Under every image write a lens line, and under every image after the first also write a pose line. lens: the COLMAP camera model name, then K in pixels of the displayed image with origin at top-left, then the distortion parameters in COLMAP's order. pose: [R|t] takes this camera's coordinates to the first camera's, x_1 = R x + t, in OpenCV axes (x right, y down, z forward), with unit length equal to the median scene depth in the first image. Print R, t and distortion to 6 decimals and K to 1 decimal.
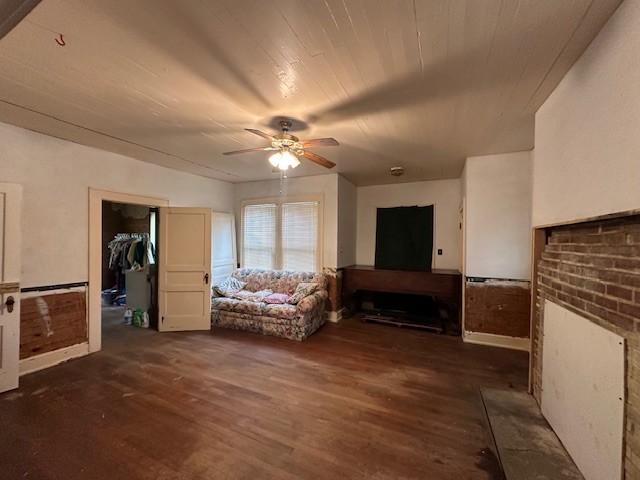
lens RADIAL K [[254.9, 0, 320.8], [0, 254.9, 241.7], [0, 0, 1]] dist [0.000595, -0.000008]
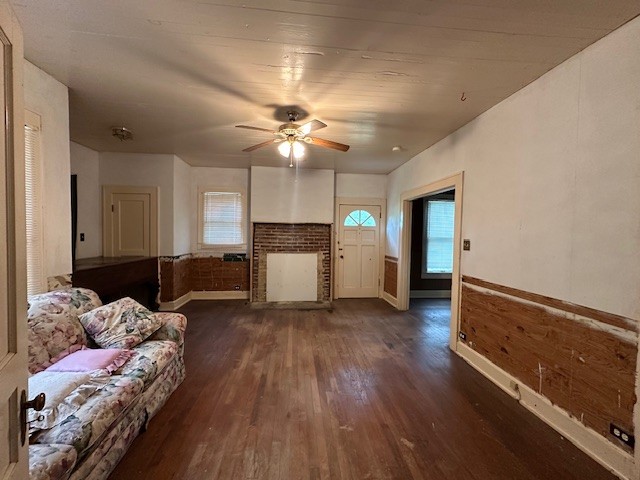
lens RADIAL K [[254.9, 0, 319.9], [0, 254.9, 241.1], [0, 0, 1]] dist [0.000595, -0.000008]
pose [[-0.510871, -0.042677, 0.858598, -1.112450], [-0.023415, 0.999087, 0.035728, 0.013606], [-0.859339, -0.001852, -0.511404, 1.441789]]
